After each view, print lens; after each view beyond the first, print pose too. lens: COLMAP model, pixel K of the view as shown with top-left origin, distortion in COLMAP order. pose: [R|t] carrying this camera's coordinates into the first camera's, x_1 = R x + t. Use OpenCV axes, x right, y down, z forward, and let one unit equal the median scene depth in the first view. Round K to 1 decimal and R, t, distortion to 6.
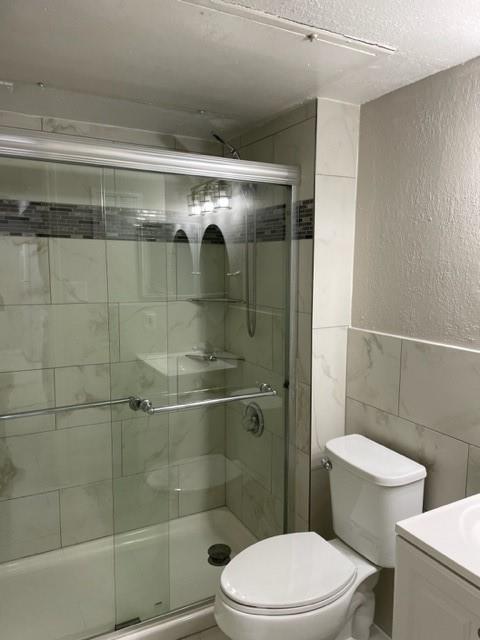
lens RADIAL K [[483.3, 0, 240.0], [0, 483.3, 320.0], [0, 0, 1]] dist [0.092517, -0.110421]
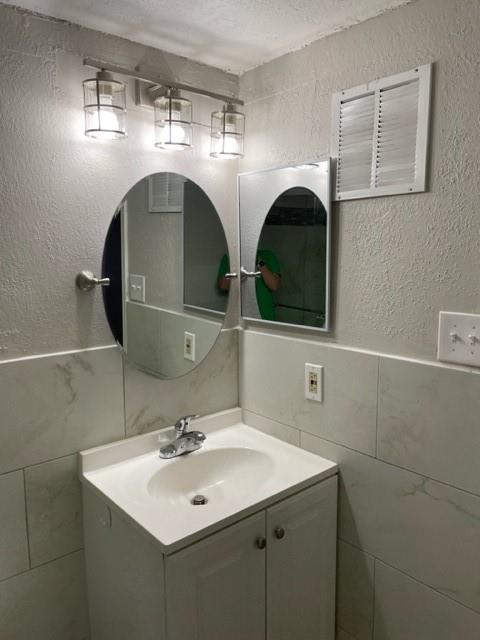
lens RADIAL K [[483.3, 0, 240.0], [0, 483.3, 320.0], [0, 0, 1]] dist [0.092517, -0.110421]
pose [[-0.230938, -0.131786, 0.964002, -0.479911], [0.111802, 0.980627, 0.160842, -0.111174], [-0.966524, 0.144922, -0.211730, 0.921446]]
